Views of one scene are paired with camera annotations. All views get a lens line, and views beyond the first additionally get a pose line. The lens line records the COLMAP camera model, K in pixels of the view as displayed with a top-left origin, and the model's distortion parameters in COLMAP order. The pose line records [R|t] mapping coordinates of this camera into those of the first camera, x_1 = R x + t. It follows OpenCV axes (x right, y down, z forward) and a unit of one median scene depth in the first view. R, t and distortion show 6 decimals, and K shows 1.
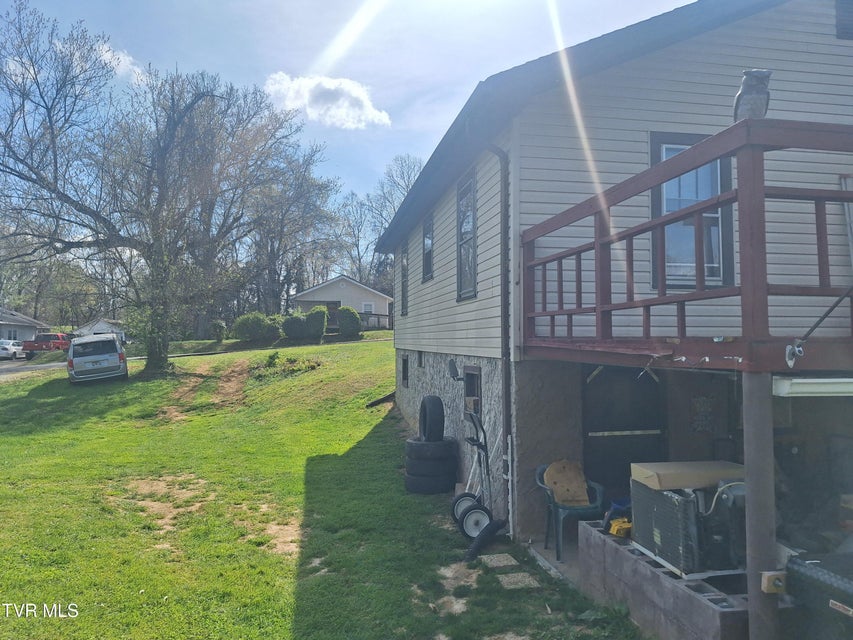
lens RADIAL K [[578.4, 0, 424.5], [0, 578.4, 297.1], [0, 0, 1]] dist [0.086302, -0.001350]
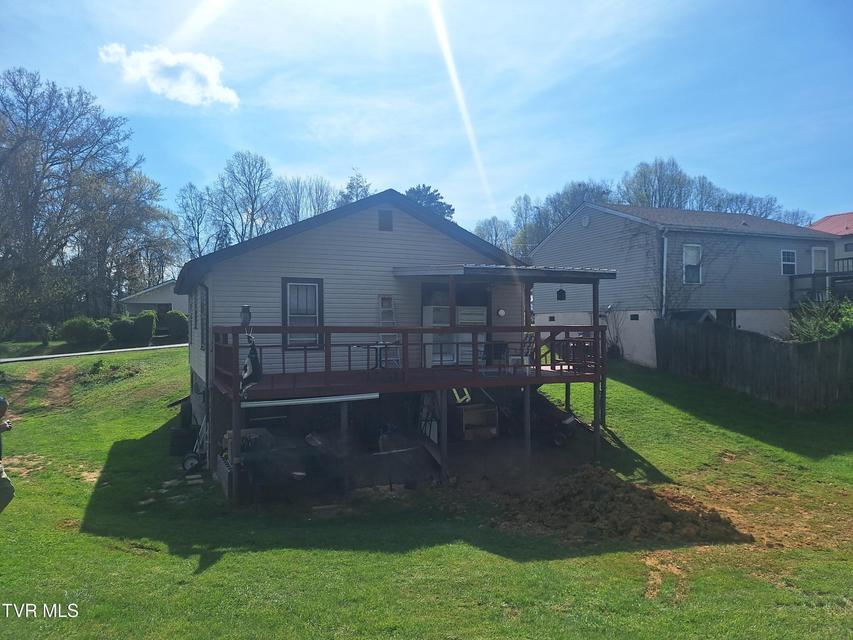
lens RADIAL K [[573.6, 0, 426.5], [0, 573.6, 320.0], [0, 0, 1]] dist [0.002651, 0.001398]
pose [[0.968321, -0.000378, 0.249707, 0.100141], [-0.014757, 0.998164, 0.058739, -0.068984], [-0.249271, -0.060563, 0.966538, -0.302438]]
